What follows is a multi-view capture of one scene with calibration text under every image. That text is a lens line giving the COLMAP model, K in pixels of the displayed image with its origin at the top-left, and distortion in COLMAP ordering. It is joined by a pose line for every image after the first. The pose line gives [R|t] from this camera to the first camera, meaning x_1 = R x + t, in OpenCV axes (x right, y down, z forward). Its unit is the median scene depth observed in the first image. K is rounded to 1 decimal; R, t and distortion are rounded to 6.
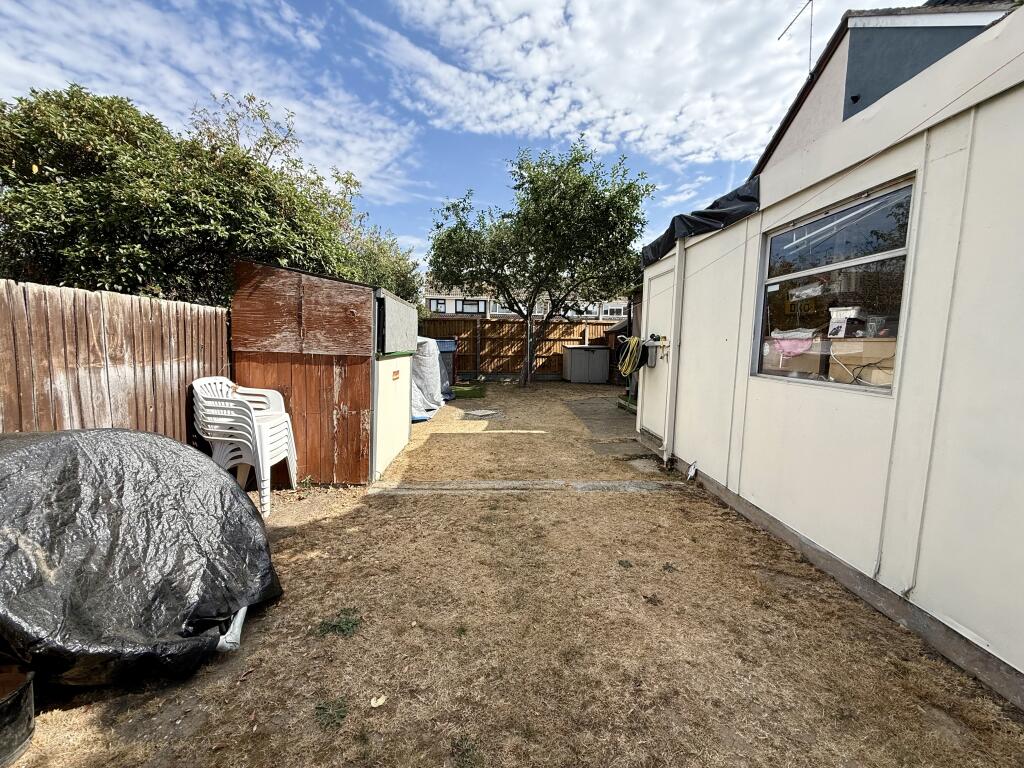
lens RADIAL K [[403.8, 0, 513.5], [0, 403.8, 383.0], [0, 0, 1]] dist [-0.000986, -0.000384]
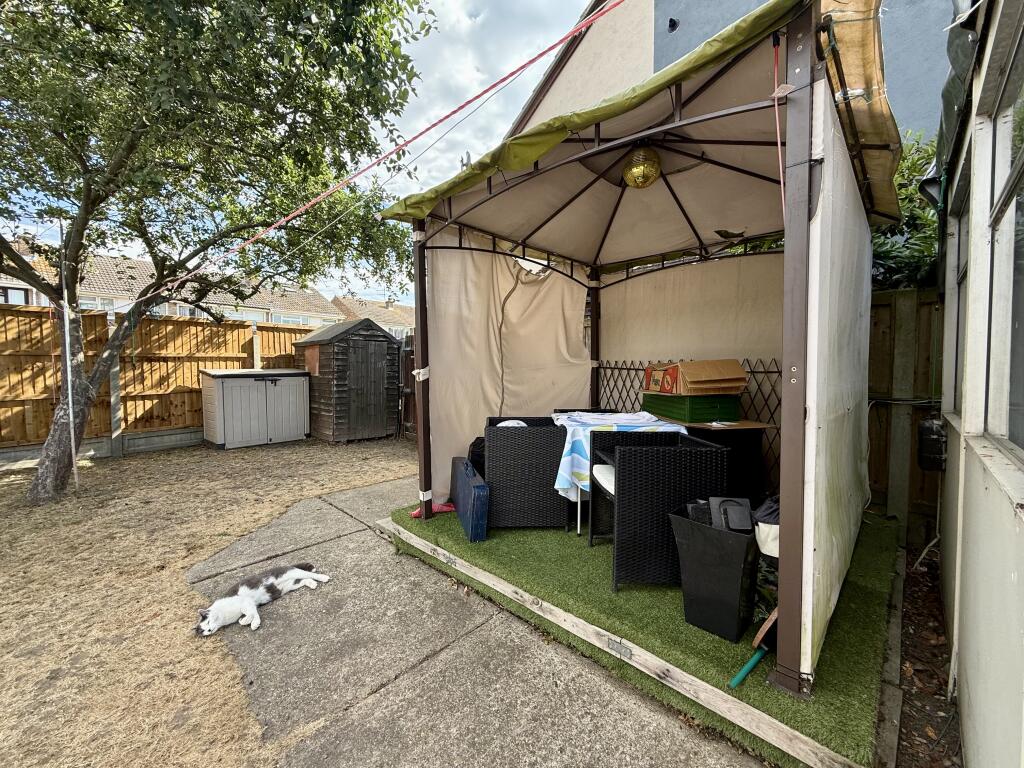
lens RADIAL K [[403.8, 0, 506.9], [0, 403.8, 384.4], [0, 0, 1]] dist [-0.000986, -0.000384]
pose [[0.732148, -0.042443, 0.679822, 0.106990], [0.076952, 0.996821, -0.020640, -0.067231], [-0.676785, 0.067425, 0.733086, 0.703478]]
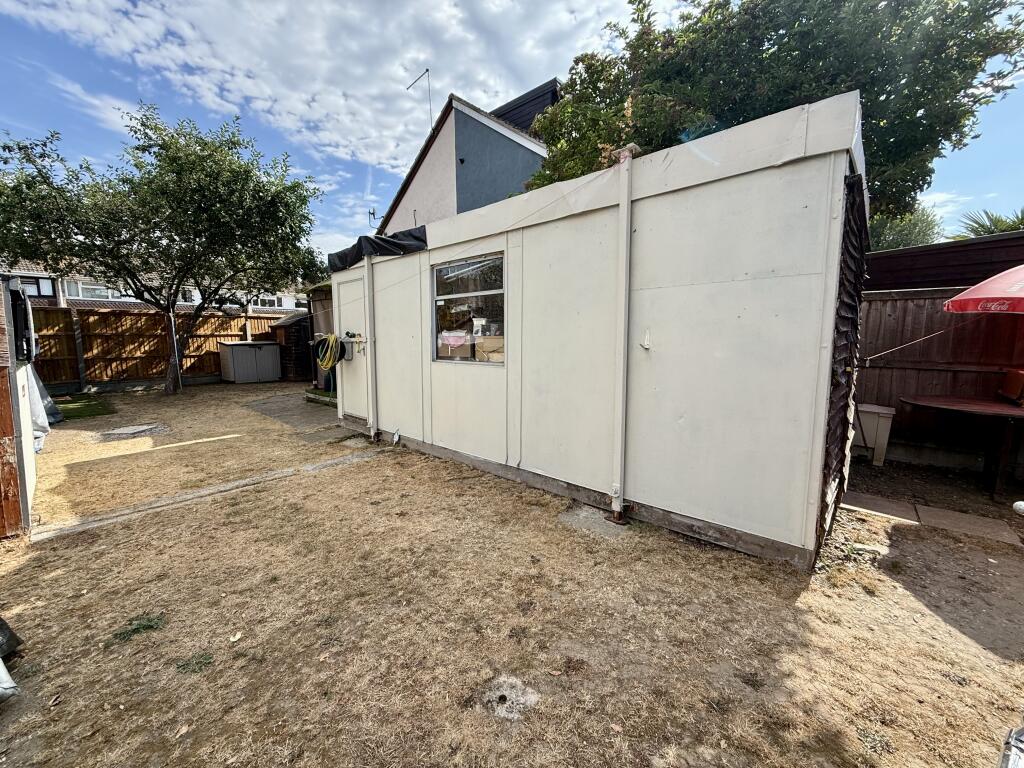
lens RADIAL K [[403.8, 0, 508.7], [0, 403.8, 381.6], [0, 0, 1]] dist [-0.000986, -0.000384]
pose [[0.702917, -0.094690, 0.704940, -0.101319], [0.084566, 0.995195, 0.049355, 0.002288], [-0.706226, 0.024922, 0.707547, -0.092090]]
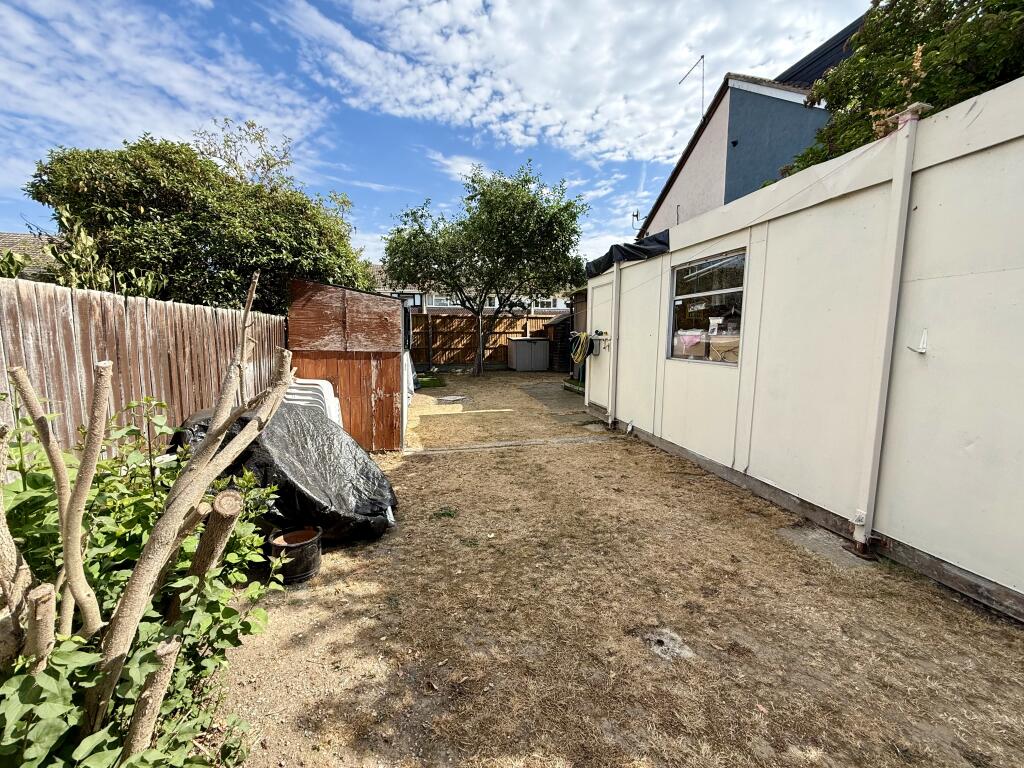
lens RADIAL K [[403.8, 0, 514.3], [0, 403.8, 384.0], [0, 0, 1]] dist [-0.000986, -0.000384]
pose [[0.983951, -0.036800, 0.174603, -0.098757], [0.032432, 0.999087, 0.027803, 0.005808], [-0.175466, -0.021694, 0.984246, -0.160178]]
